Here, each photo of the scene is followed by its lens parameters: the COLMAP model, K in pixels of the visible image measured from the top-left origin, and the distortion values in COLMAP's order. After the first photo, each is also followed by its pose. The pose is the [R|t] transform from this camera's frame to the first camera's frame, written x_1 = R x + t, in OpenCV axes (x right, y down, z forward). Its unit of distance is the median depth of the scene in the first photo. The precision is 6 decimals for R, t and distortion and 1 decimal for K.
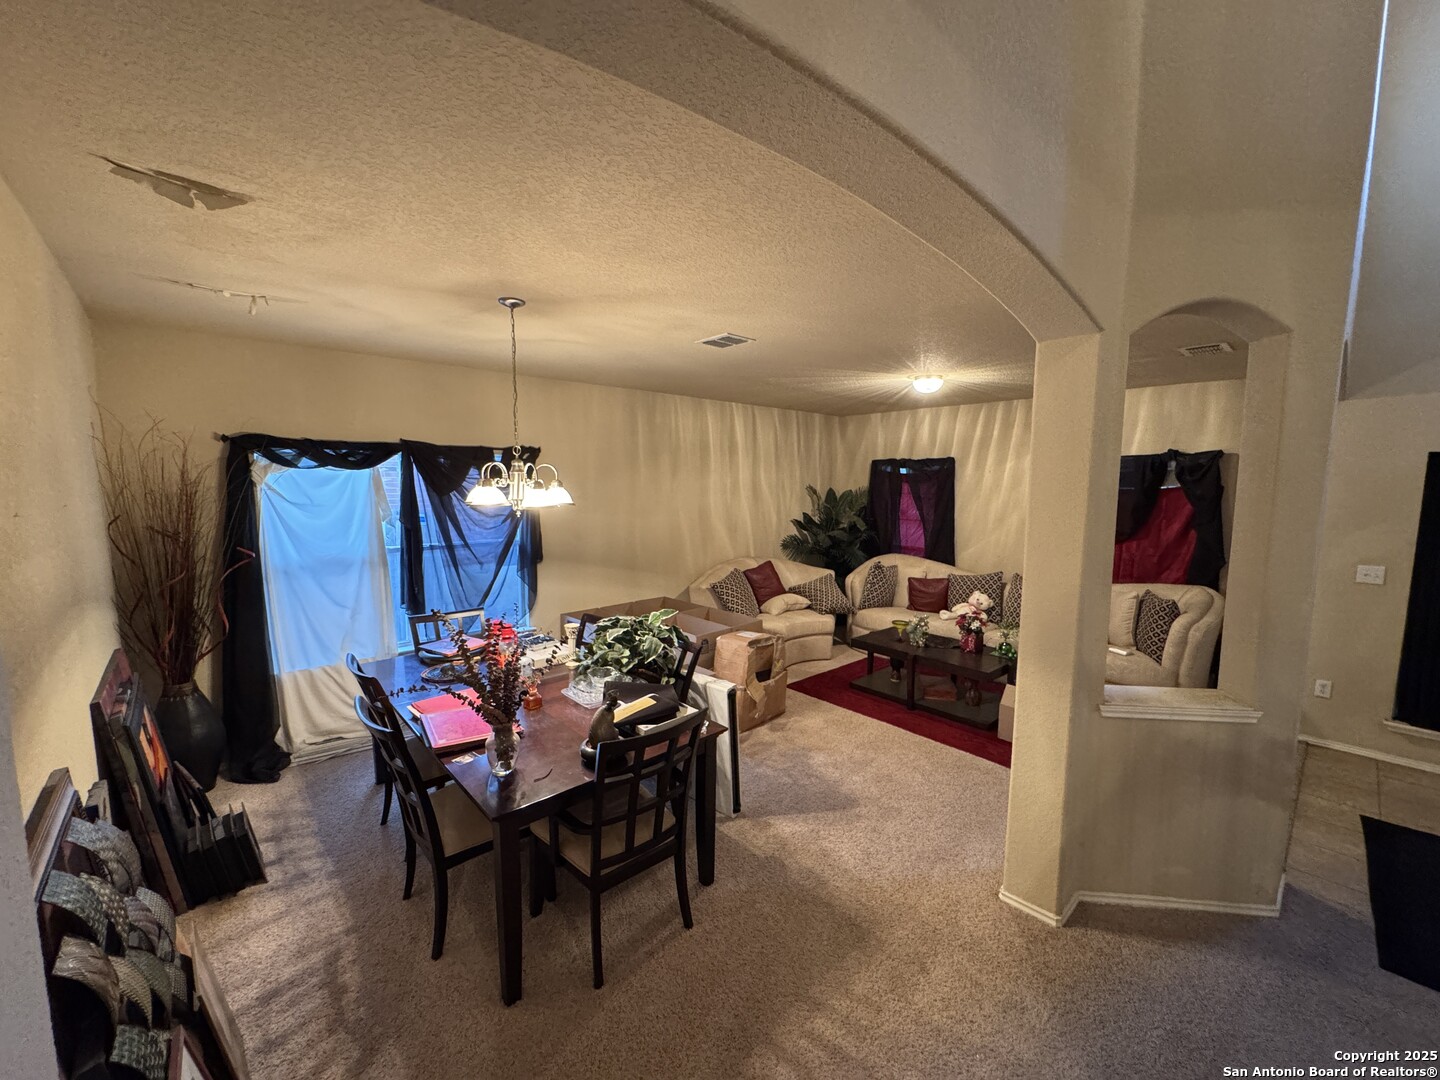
lens RADIAL K [[576.2, 0, 722.0], [0, 576.2, 542.4], [0, 0, 1]] dist [-0.002475, 0.000126]
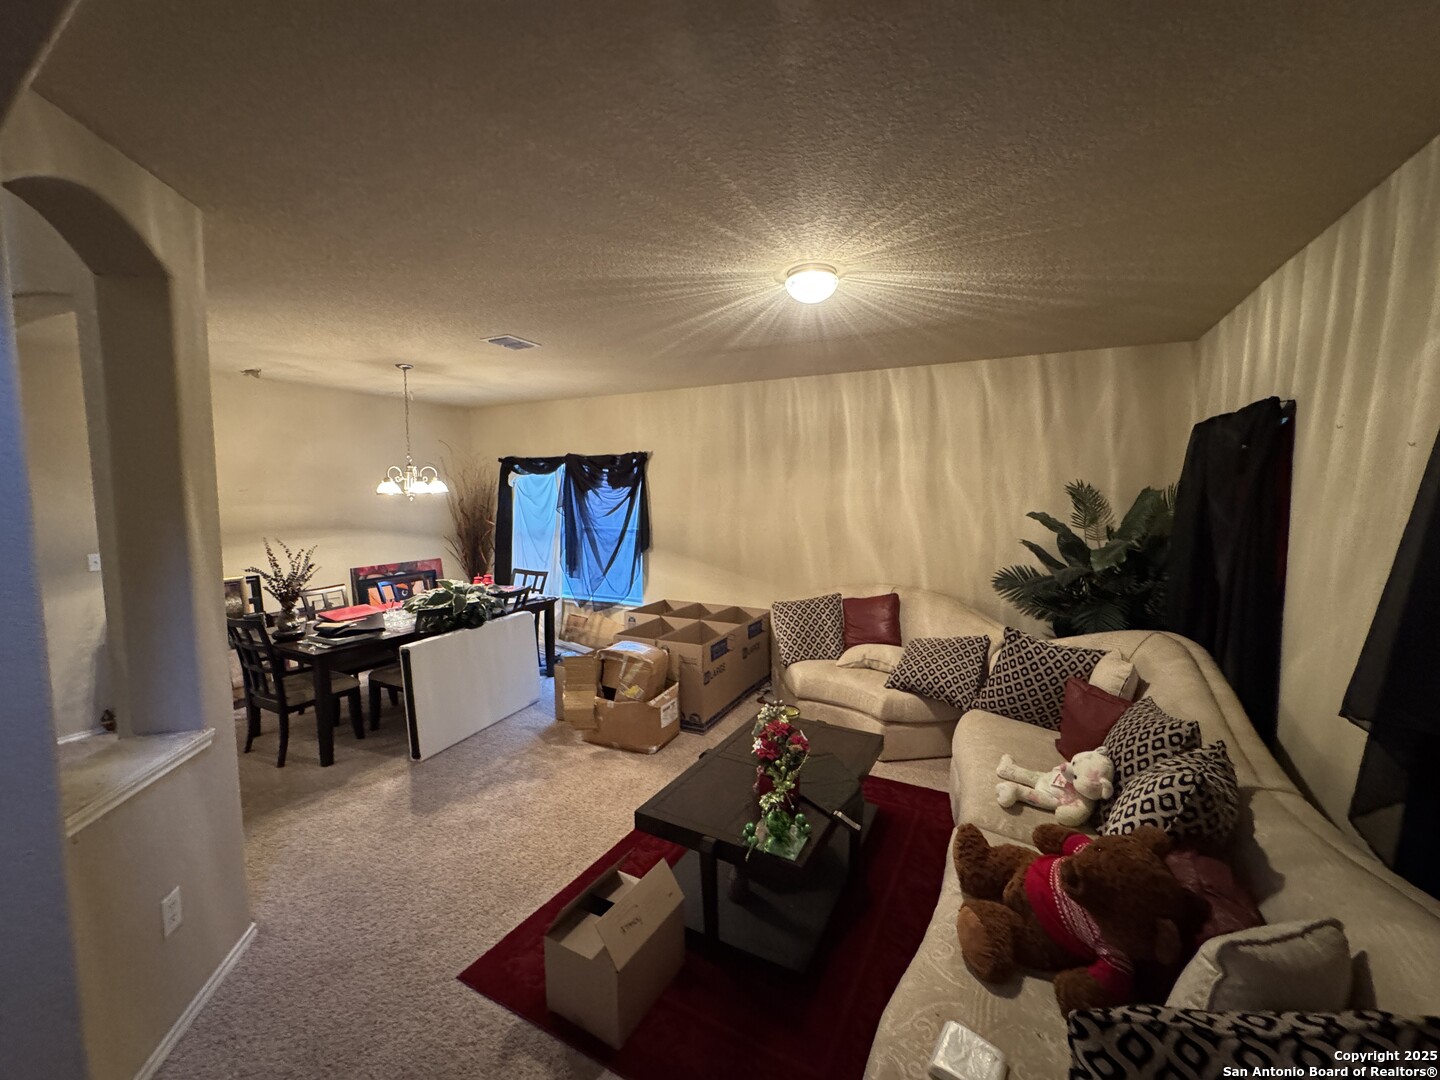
lens RADIAL K [[576.2, 0, 719.0], [0, 576.2, 543.3], [0, 0, 1]] dist [-0.002475, 0.000126]
pose [[0.356739, 0.078637, -0.930888, 0.694589], [-0.096279, 0.994240, 0.047092, -0.041451], [0.929229, 0.072826, 0.362256, 0.604469]]
